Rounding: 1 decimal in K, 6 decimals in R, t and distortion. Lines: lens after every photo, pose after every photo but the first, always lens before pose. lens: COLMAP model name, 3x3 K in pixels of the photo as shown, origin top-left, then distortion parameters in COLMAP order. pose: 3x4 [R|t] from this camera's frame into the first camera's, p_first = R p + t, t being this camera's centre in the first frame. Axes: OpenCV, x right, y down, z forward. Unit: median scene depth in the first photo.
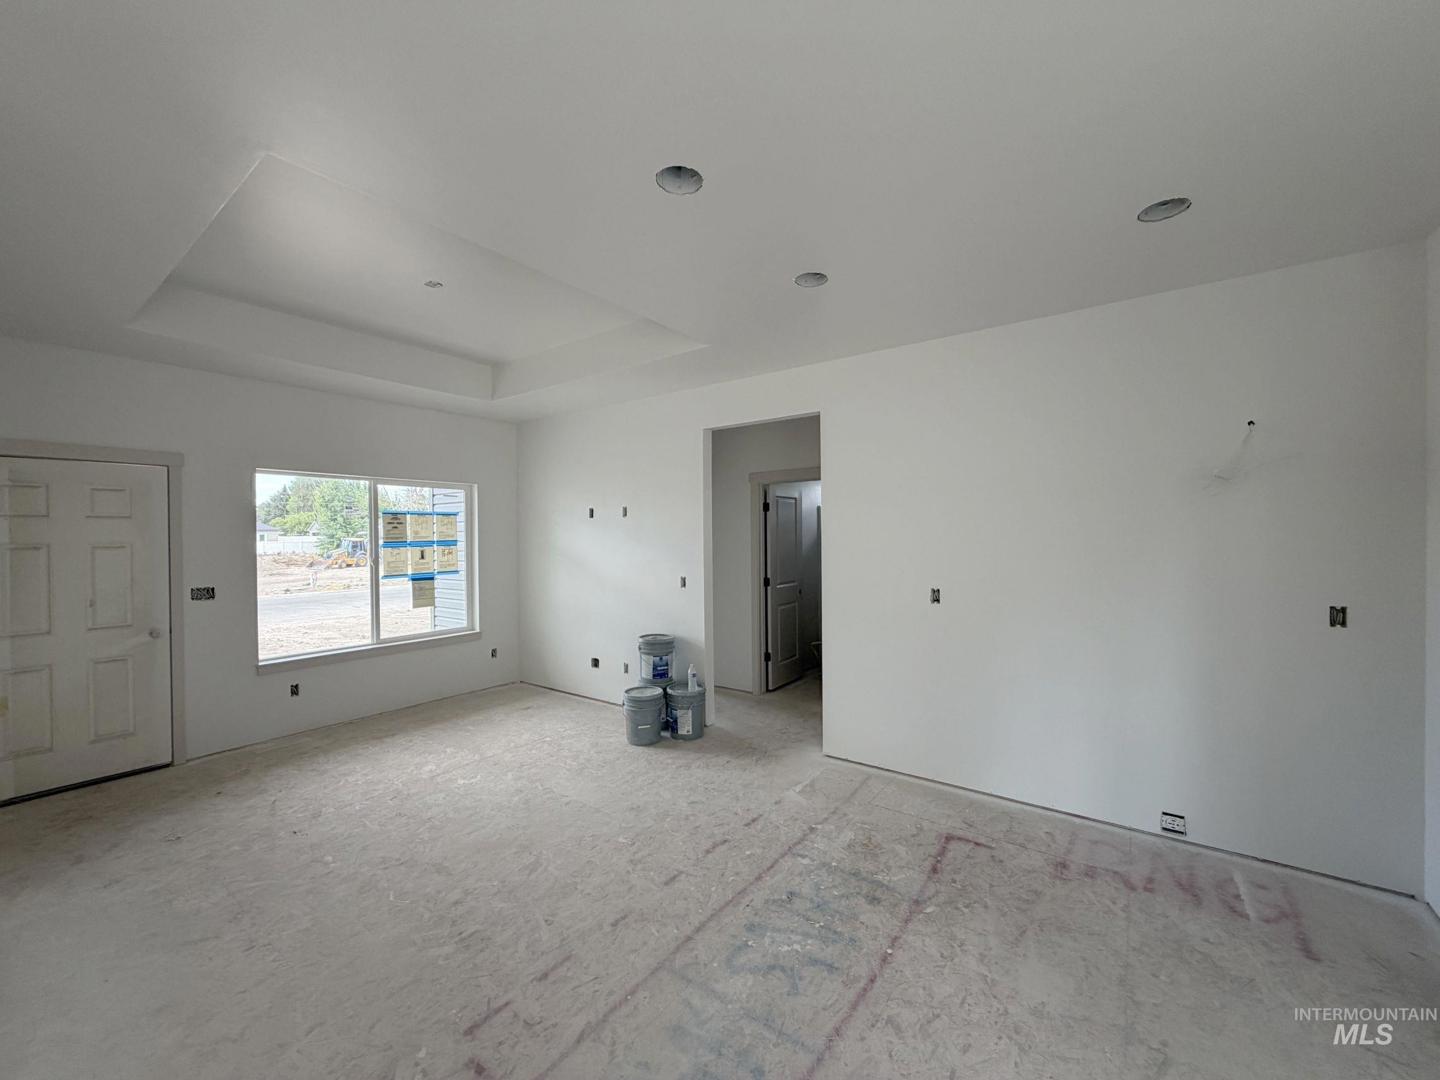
lens RADIAL K [[566.8, 0, 715.8], [0, 566.8, 541.5], [0, 0, 1]] dist [0.000894, -0.000173]
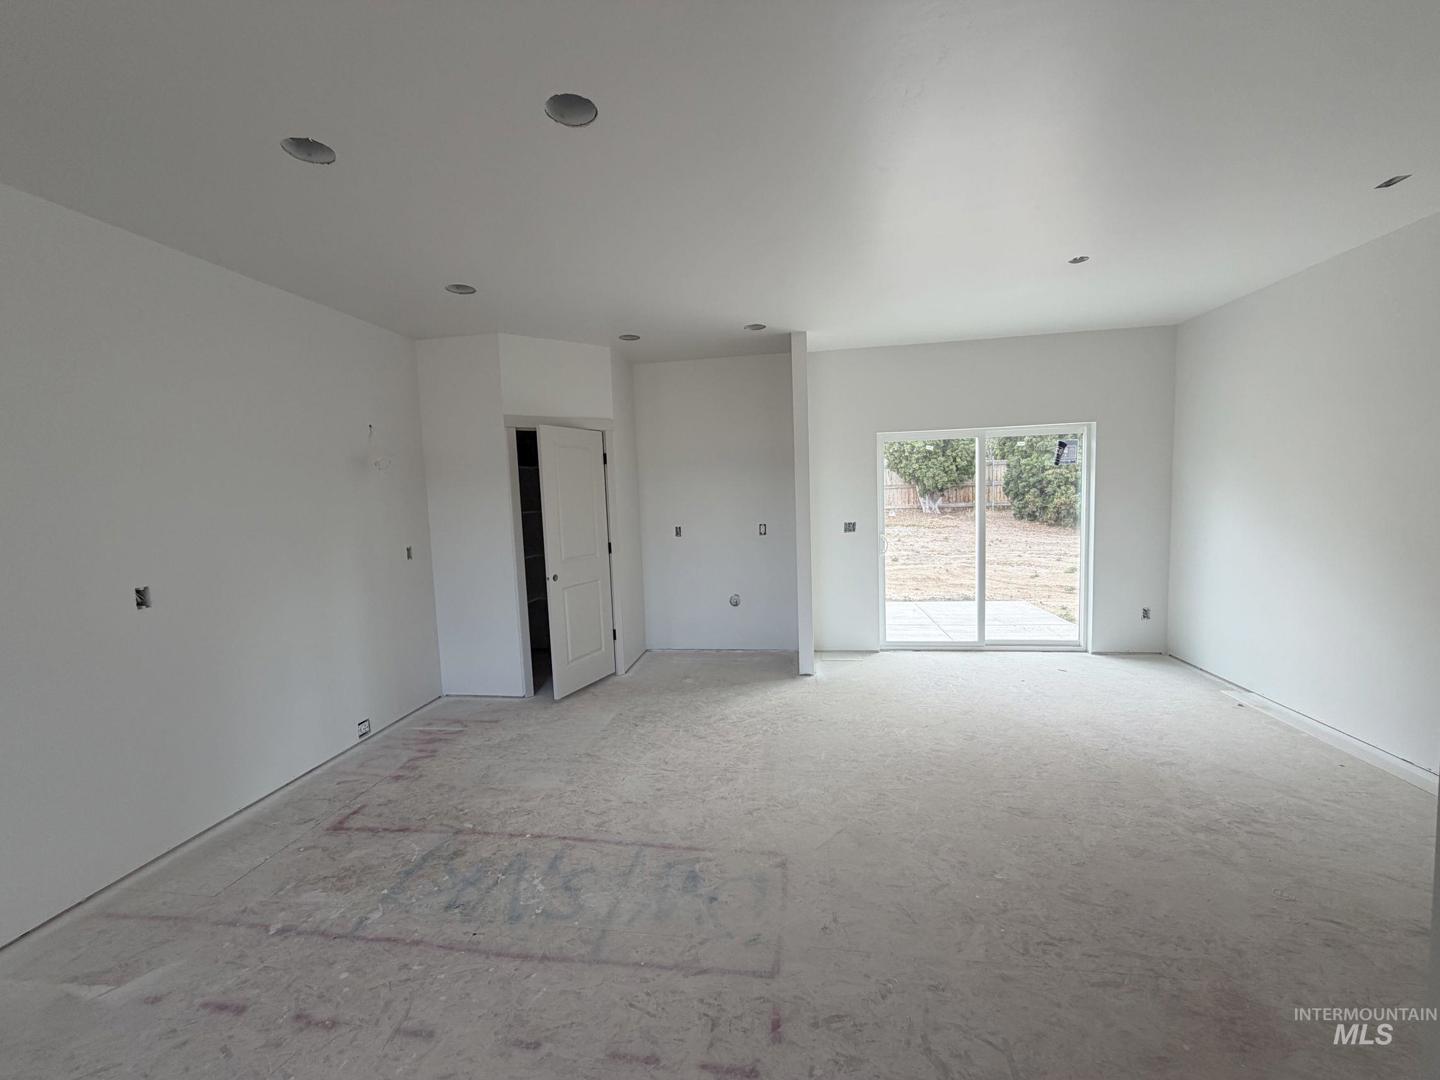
lens RADIAL K [[566.8, 0, 714.8], [0, 566.8, 539.6], [0, 0, 1]] dist [0.000894, -0.000173]
pose [[-0.456334, -0.050376, 0.888381, -0.818762], [0.051054, 0.995269, 0.082662, 0.004003], [-0.888343, 0.083077, -0.451603, 1.001375]]
